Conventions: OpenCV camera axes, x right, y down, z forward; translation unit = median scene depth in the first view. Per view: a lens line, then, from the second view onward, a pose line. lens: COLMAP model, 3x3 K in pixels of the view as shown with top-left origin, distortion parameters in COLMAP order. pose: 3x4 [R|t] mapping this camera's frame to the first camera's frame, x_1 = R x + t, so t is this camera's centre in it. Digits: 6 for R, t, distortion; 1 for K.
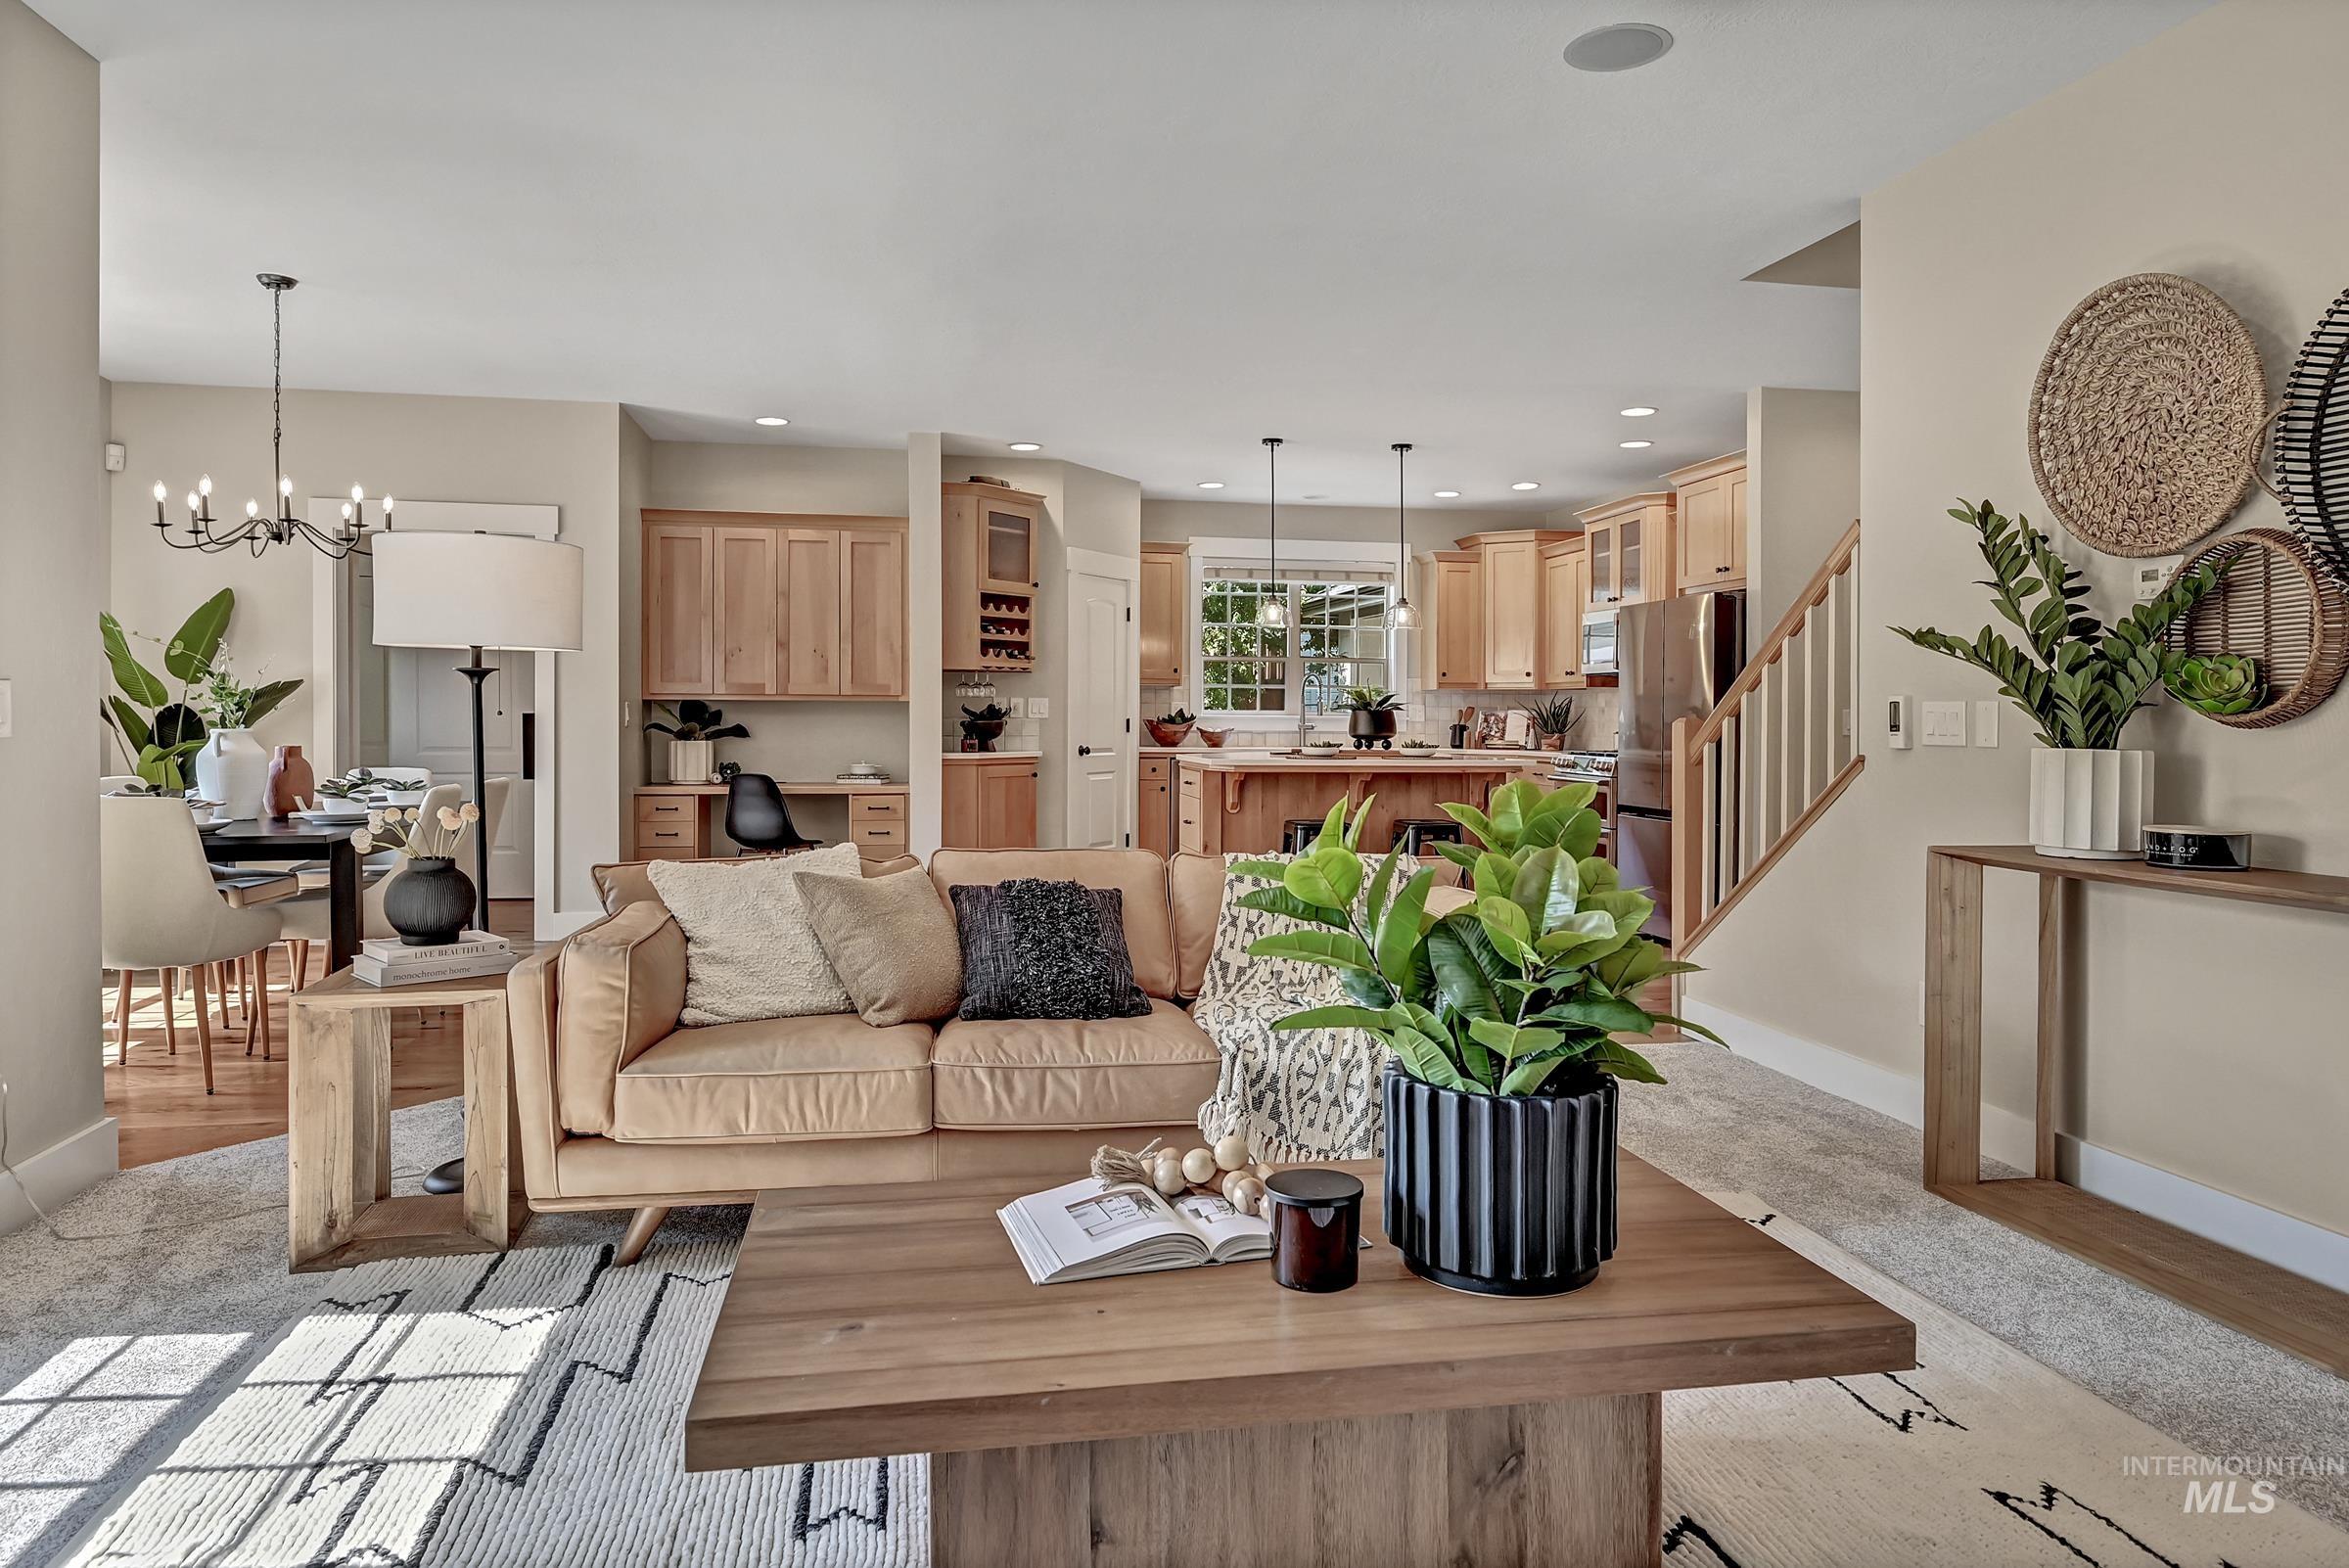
lens RADIAL K [[1363.1, 0, 1159.8], [0, 1363.1, 719.2], [0, 0, 1]] dist [-0.002380, -0.000710]
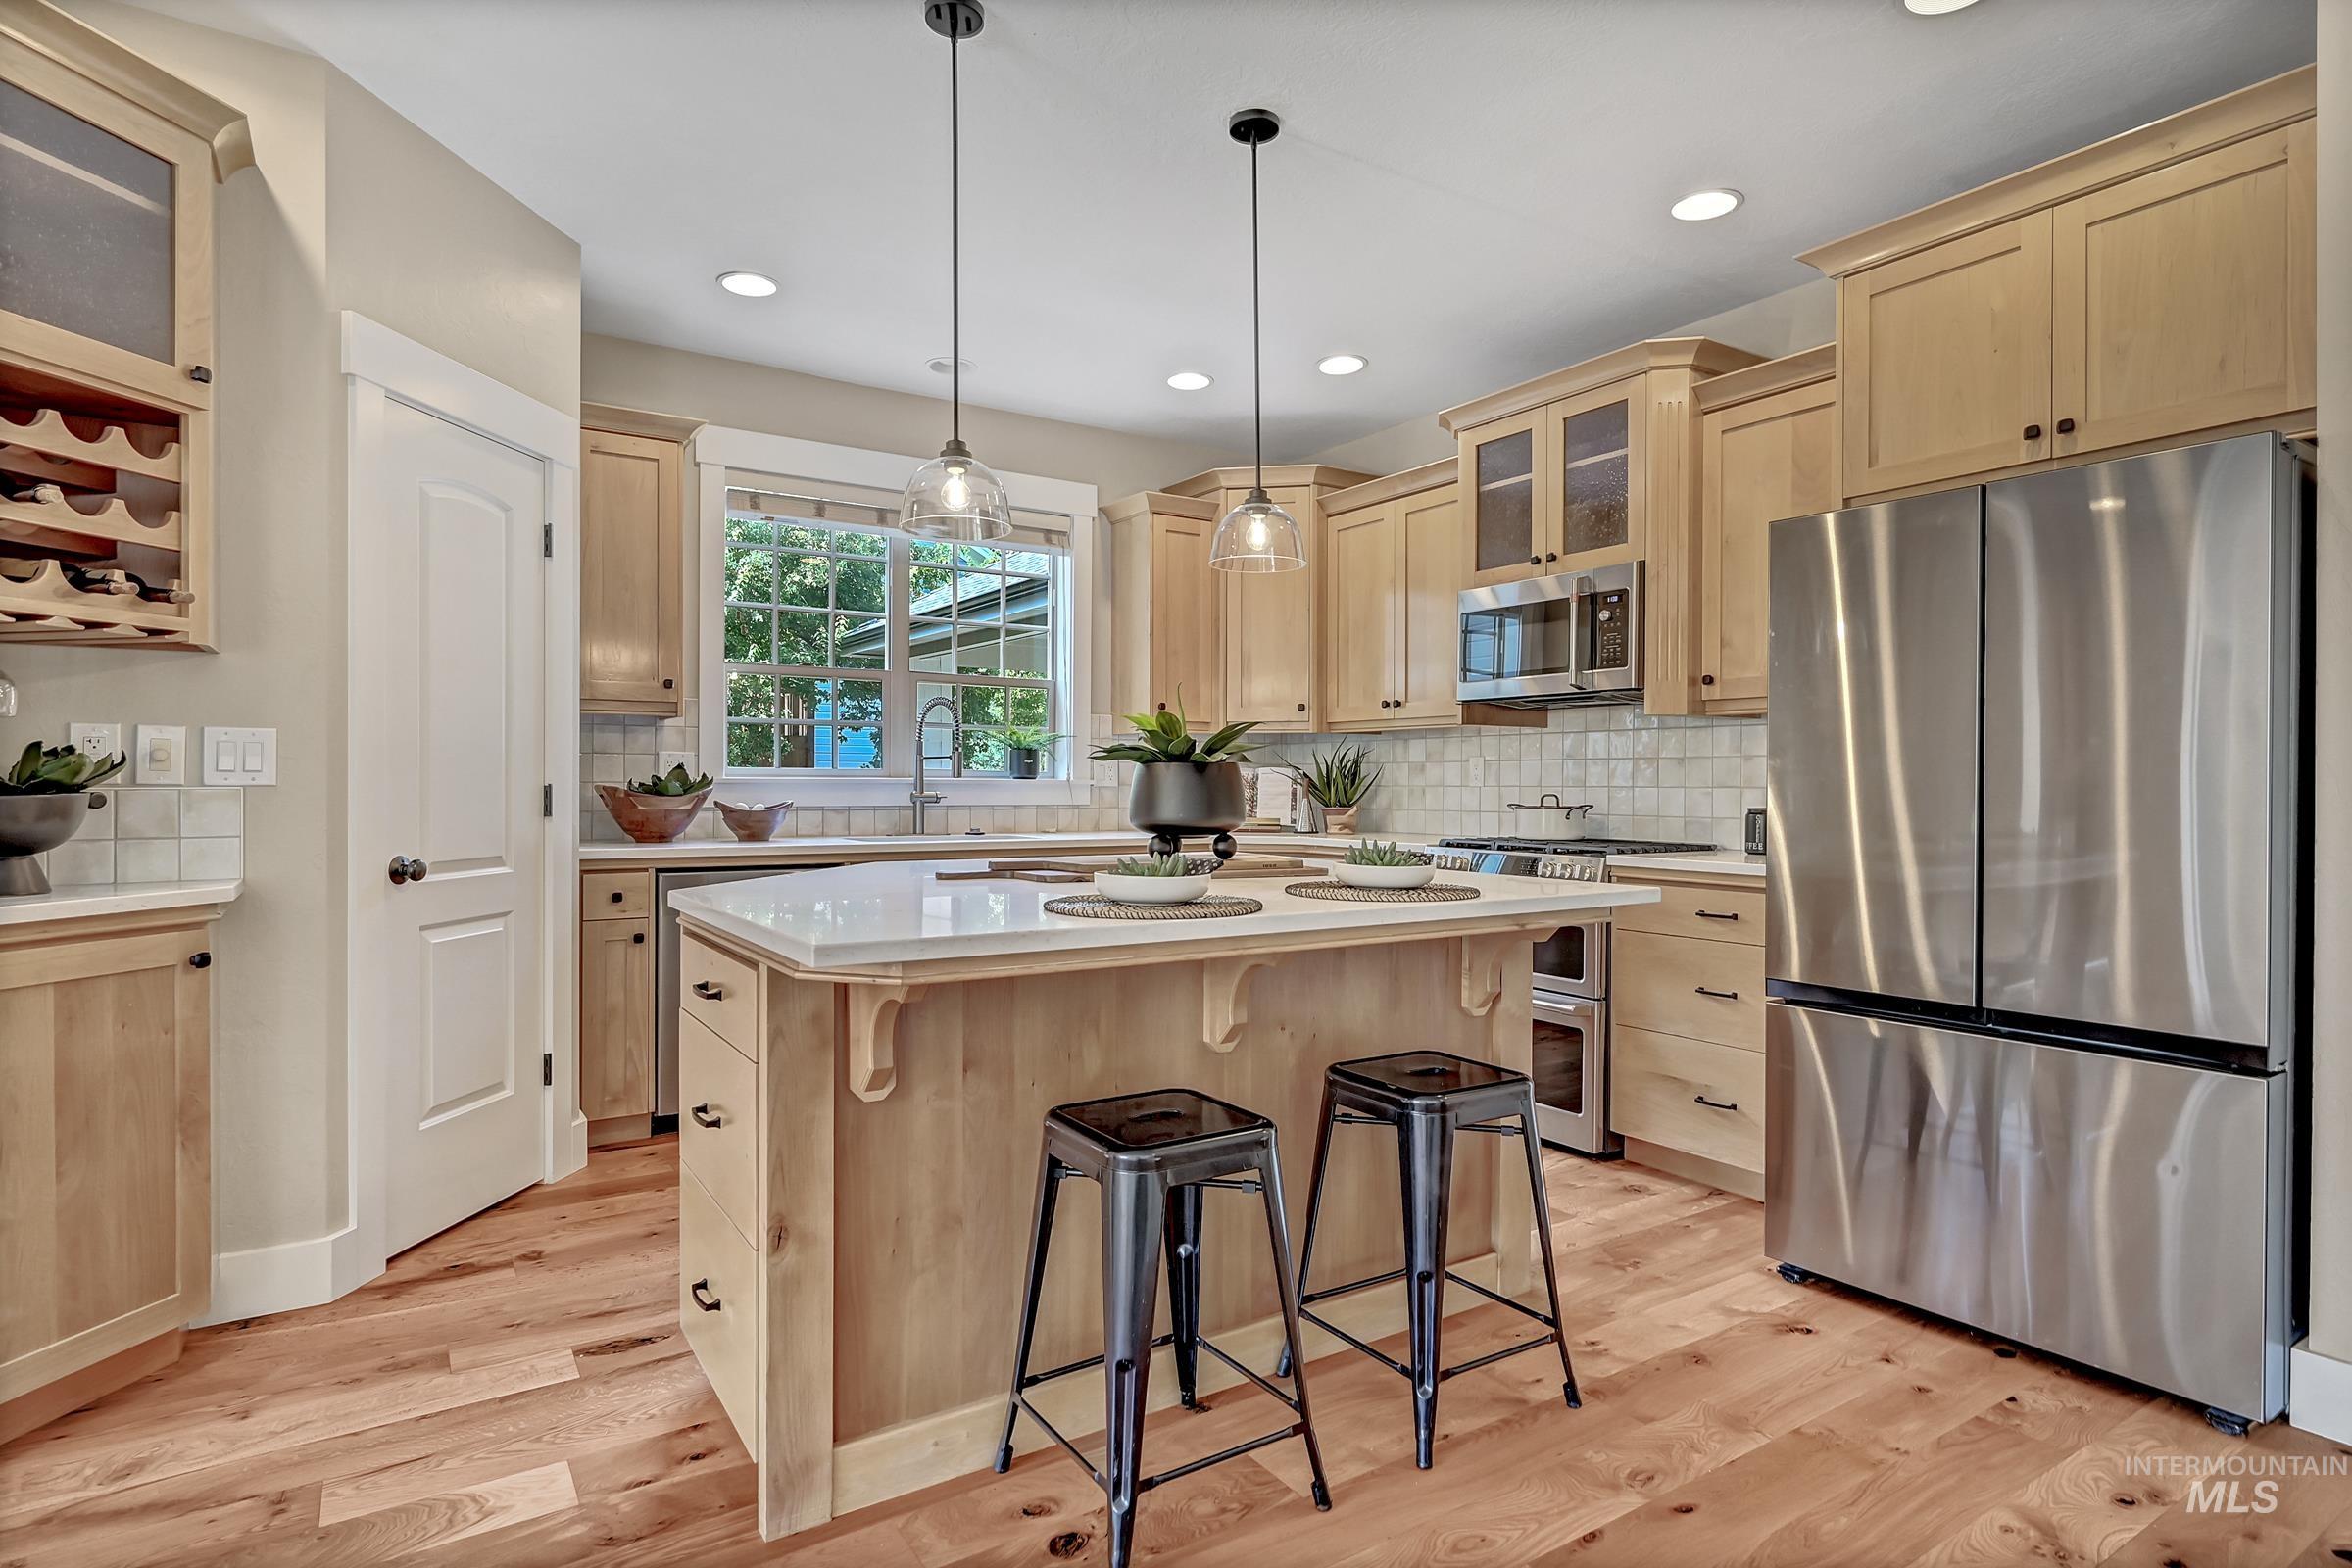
lens RADIAL K [[1205.1, 0, 1164.8], [0, 1205.1, 783.2], [0, 0, 1]] dist [-0.001523, -0.000121]
pose [[0.919500, -0.004036, 0.393070, 0.005070], [0.003271, 0.999991, 0.002616, -0.001044], [-0.393077, -0.001119, 0.919505, 0.478393]]
